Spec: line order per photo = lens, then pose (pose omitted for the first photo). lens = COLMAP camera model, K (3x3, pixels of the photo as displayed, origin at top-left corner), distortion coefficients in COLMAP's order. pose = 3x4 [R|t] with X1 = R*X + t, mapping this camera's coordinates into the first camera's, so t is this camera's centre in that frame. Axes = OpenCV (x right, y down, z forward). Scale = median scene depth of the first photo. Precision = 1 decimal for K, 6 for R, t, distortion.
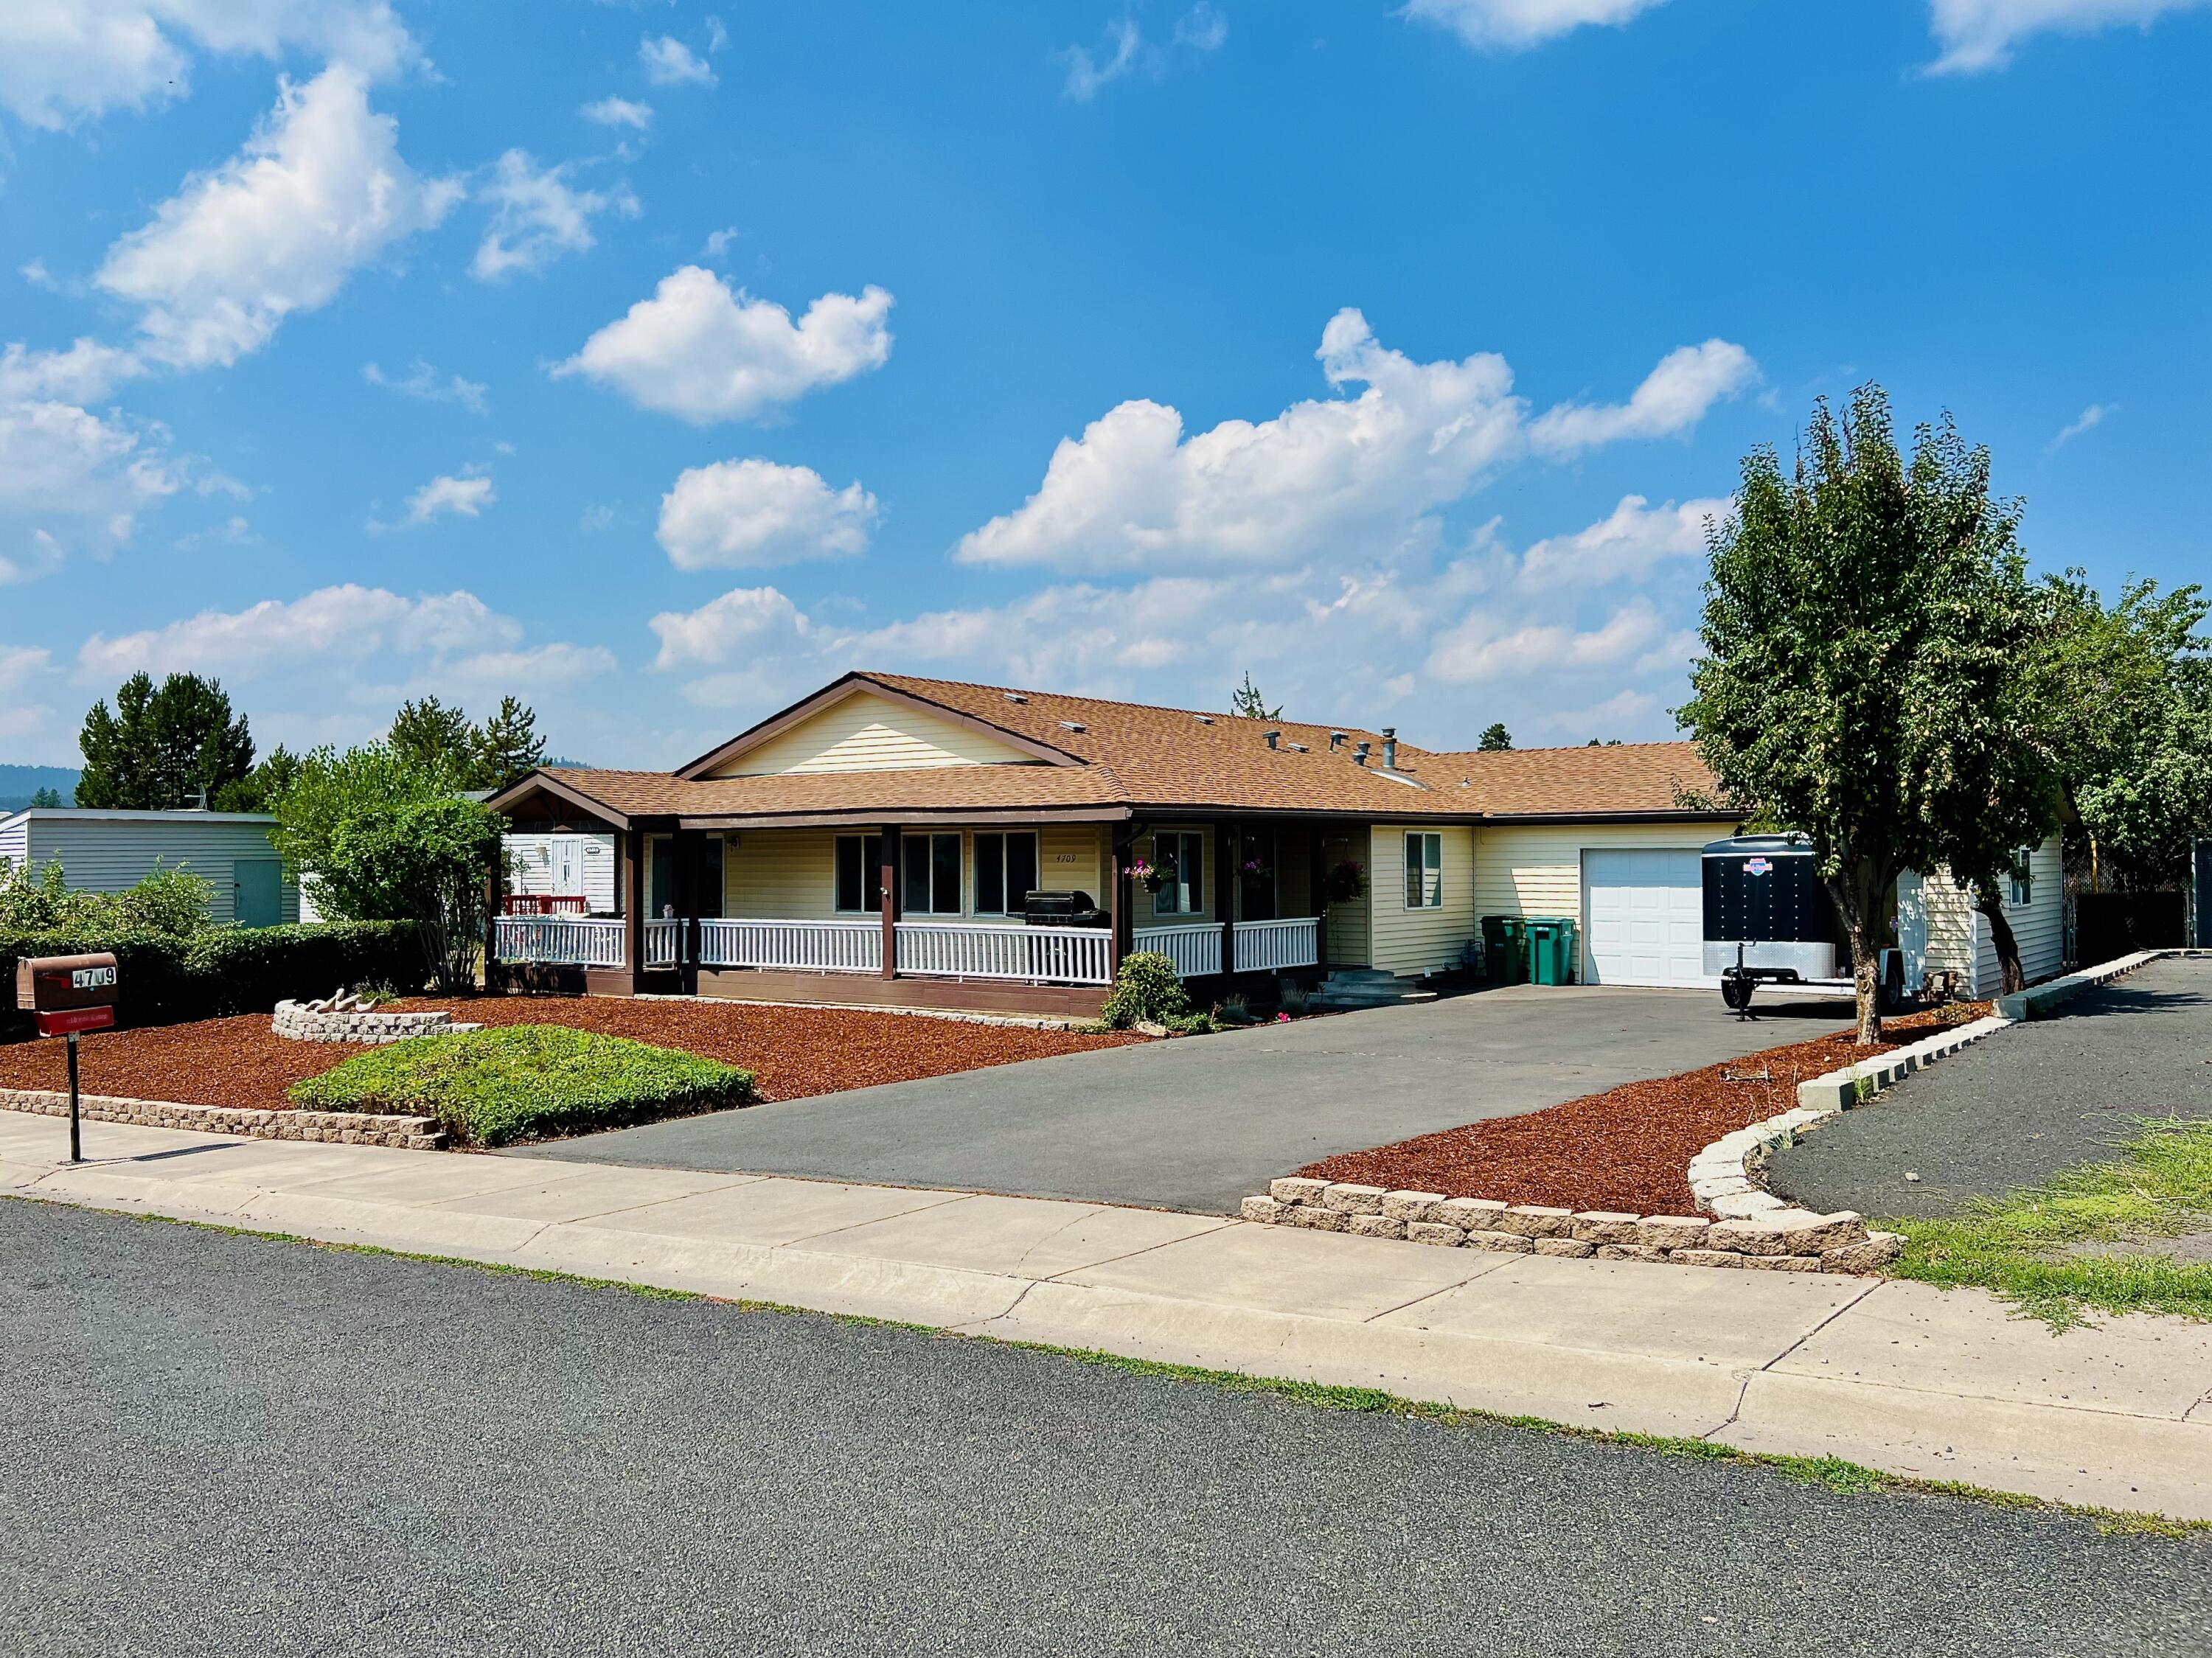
lens RADIAL K [[1966.5, 0, 1106.0], [0, 1966.5, 829.0], [0, 0, 1]] dist [0.062044, -0.000400]
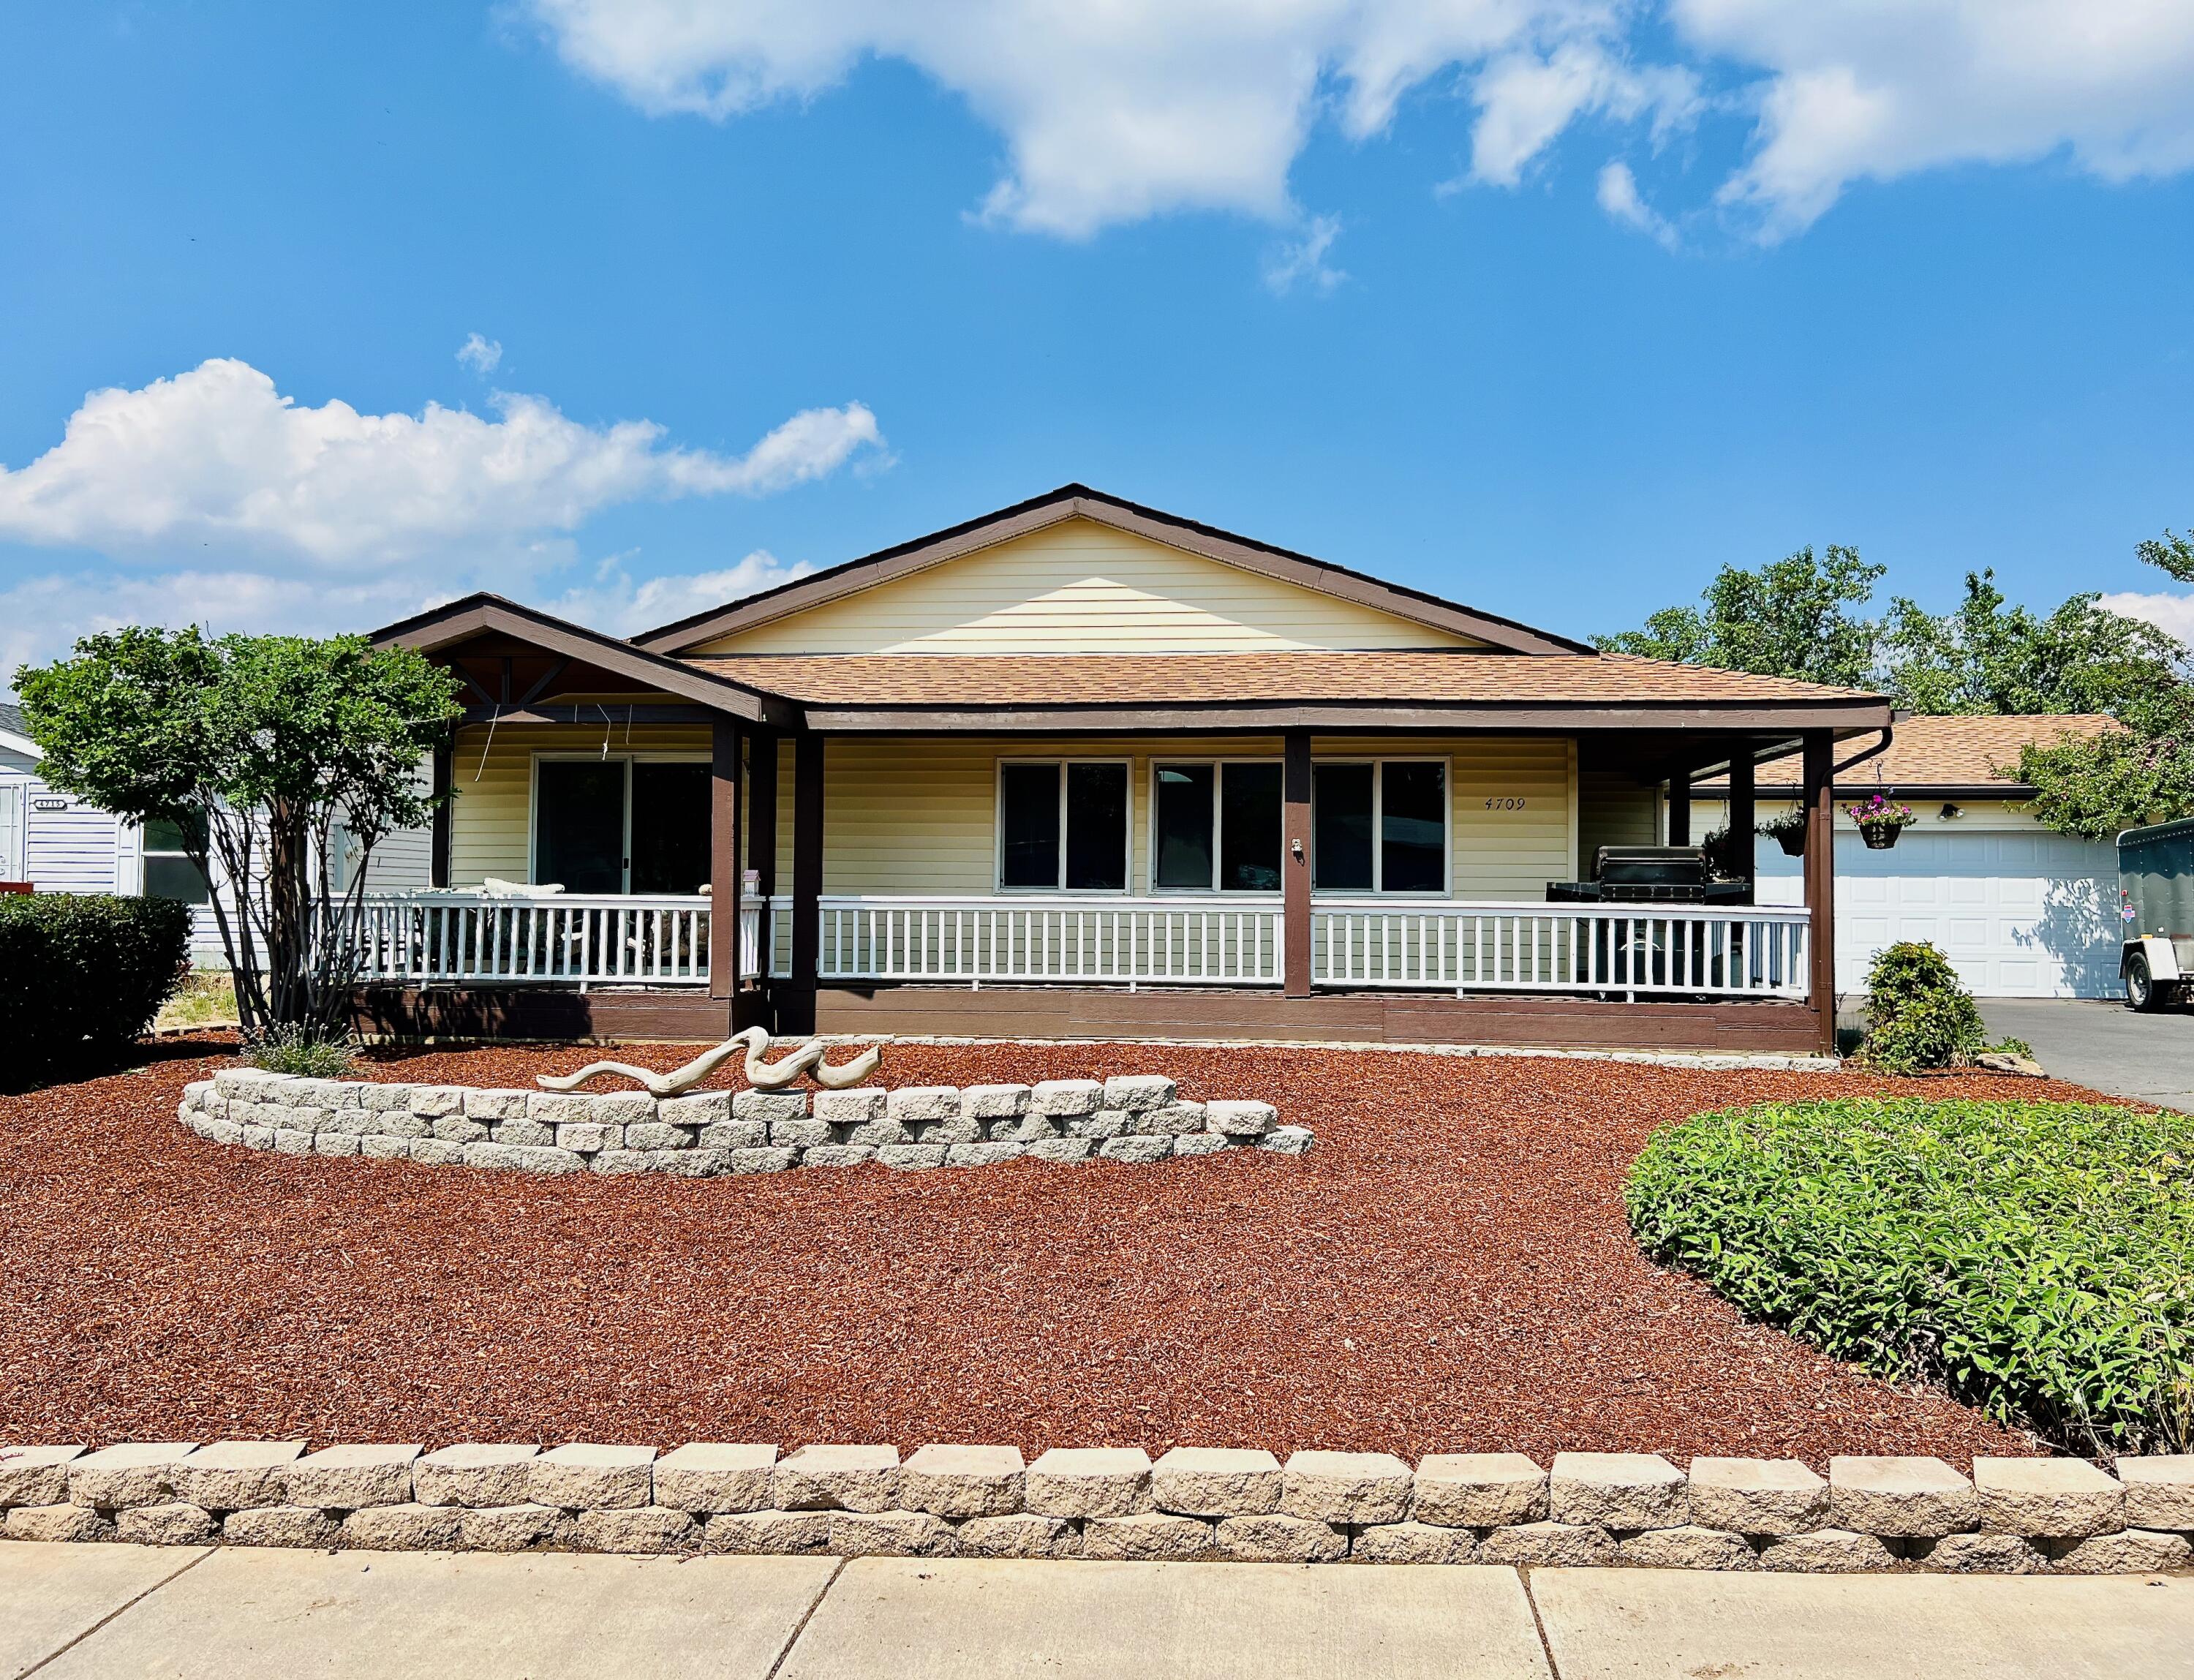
lens RADIAL K [[1781.5, 0, 1097.0], [0, 1781.5, 840.0], [0, 0, 1]] dist [0.086545, 0.002268]
pose [[0.839274, 0.031348, 0.542805, -0.414226], [-0.018923, 0.999416, -0.028459, 0.043118], [-0.543380, 0.013614, 0.839376, 0.545716]]
